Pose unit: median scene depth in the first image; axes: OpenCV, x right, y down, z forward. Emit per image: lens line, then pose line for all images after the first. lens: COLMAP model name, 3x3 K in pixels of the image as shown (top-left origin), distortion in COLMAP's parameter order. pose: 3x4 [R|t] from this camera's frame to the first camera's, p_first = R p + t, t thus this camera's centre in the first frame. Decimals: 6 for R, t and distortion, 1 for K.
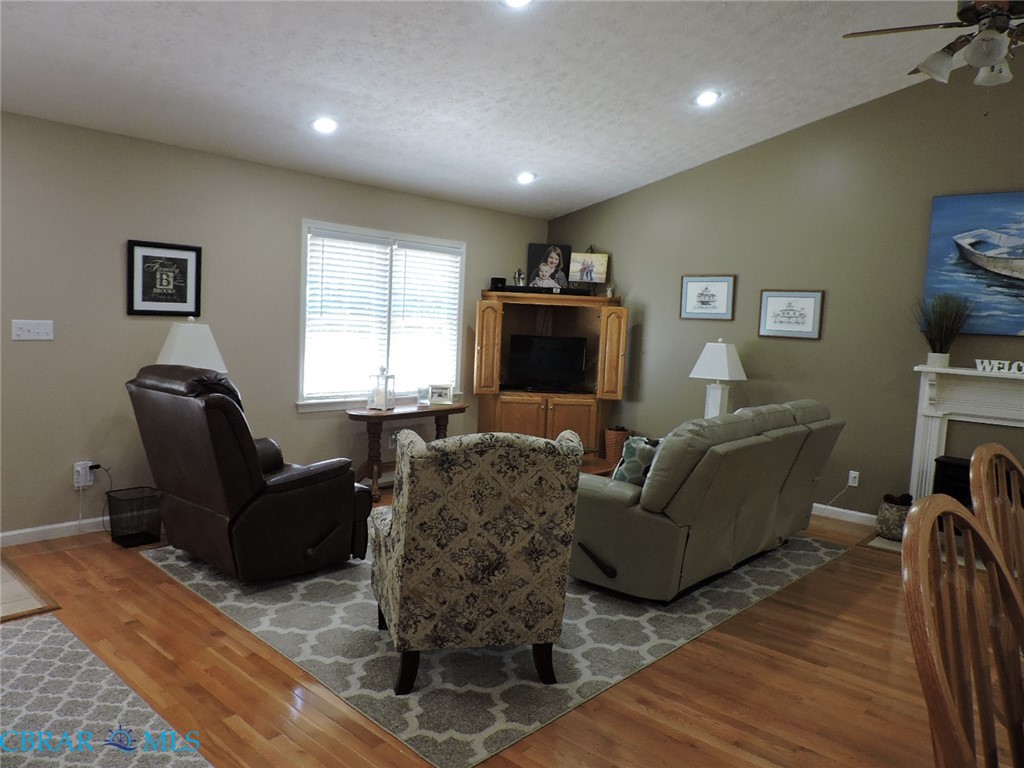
lens RADIAL K [[727.2, 0, 518.7], [0, 727.2, 385.4], [0, 0, 1]] dist [-0.025501, 0.008037]
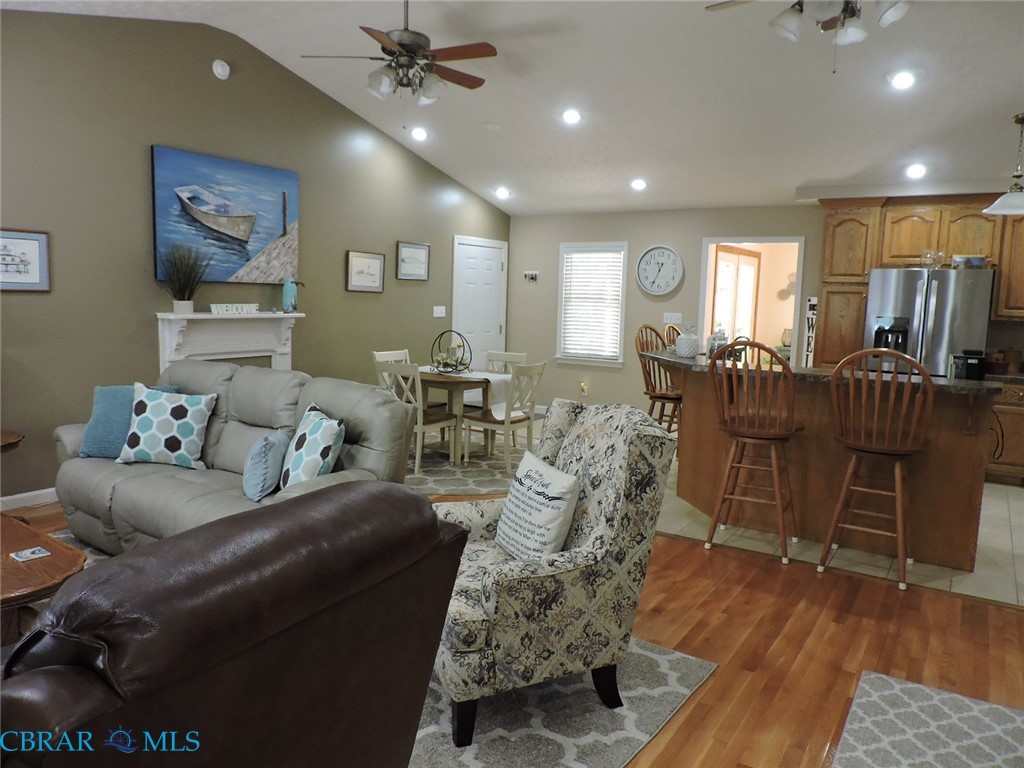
lens RADIAL K [[727.2, 0, 510.7], [0, 727.2, 388.9], [0, 0, 1]] dist [-0.025501, 0.008037]
pose [[-0.139741, -0.179209, 0.973836, -0.535101], [0.056334, 0.980454, 0.188510, -0.089336], [-0.988584, 0.081202, -0.126914, 0.660243]]
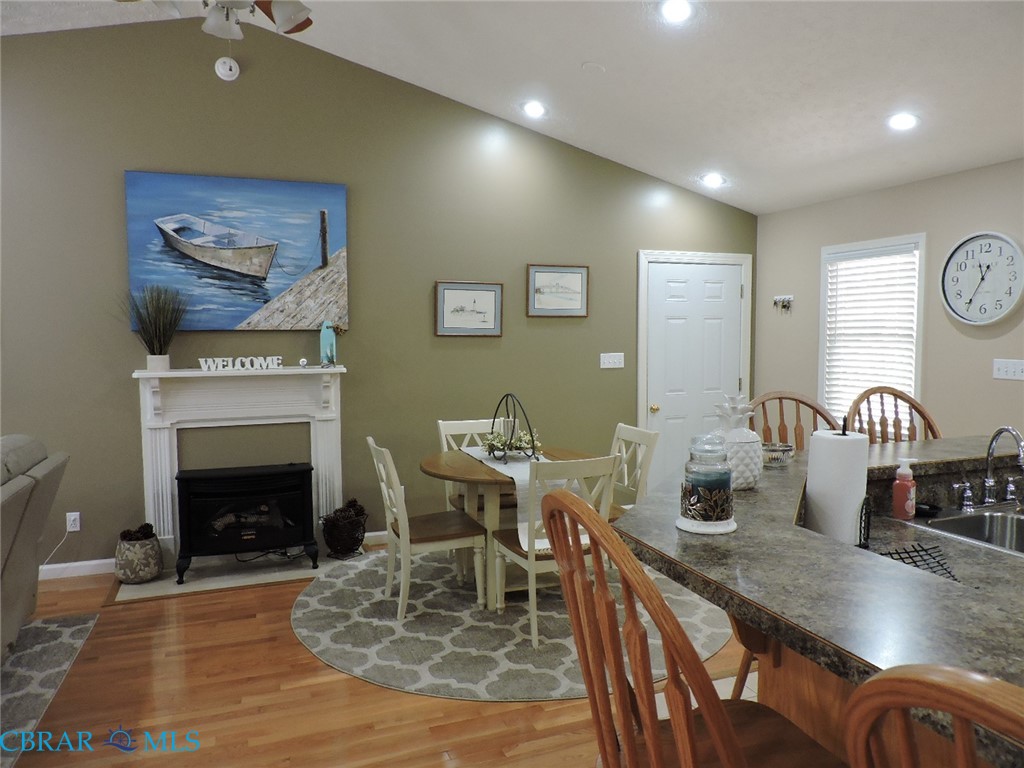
lens RADIAL K [[727.2, 0, 515.6], [0, 727.2, 387.9], [0, 0, 1]] dist [-0.025501, 0.008037]
pose [[0.455954, -0.119906, 0.881889, 0.009690], [0.109282, 0.990928, 0.078231, -0.026187], [-0.883269, 0.060705, 0.464921, 0.219086]]
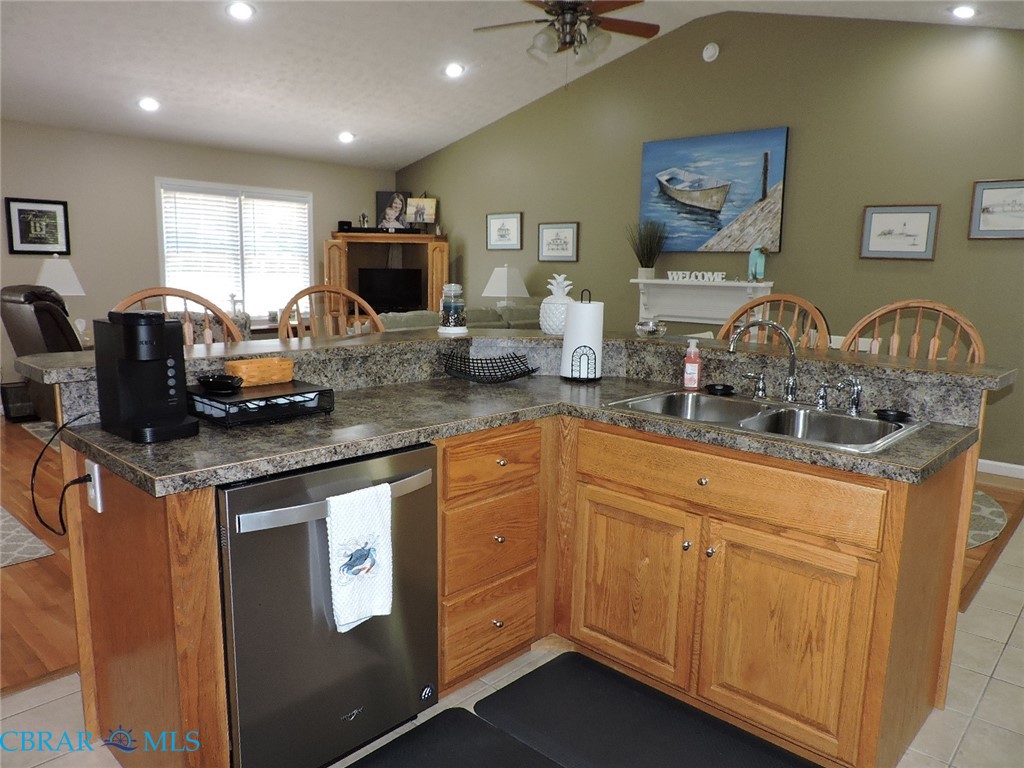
lens RADIAL K [[727.2, 0, 513.1], [0, 727.2, 384.0], [0, 0, 1]] dist [-0.025501, 0.008037]
pose [[0.999544, -0.024001, -0.018314, 0.360556], [0.025106, 0.997717, 0.062701, 0.072247], [0.016768, -0.063132, 0.997864, -0.289971]]
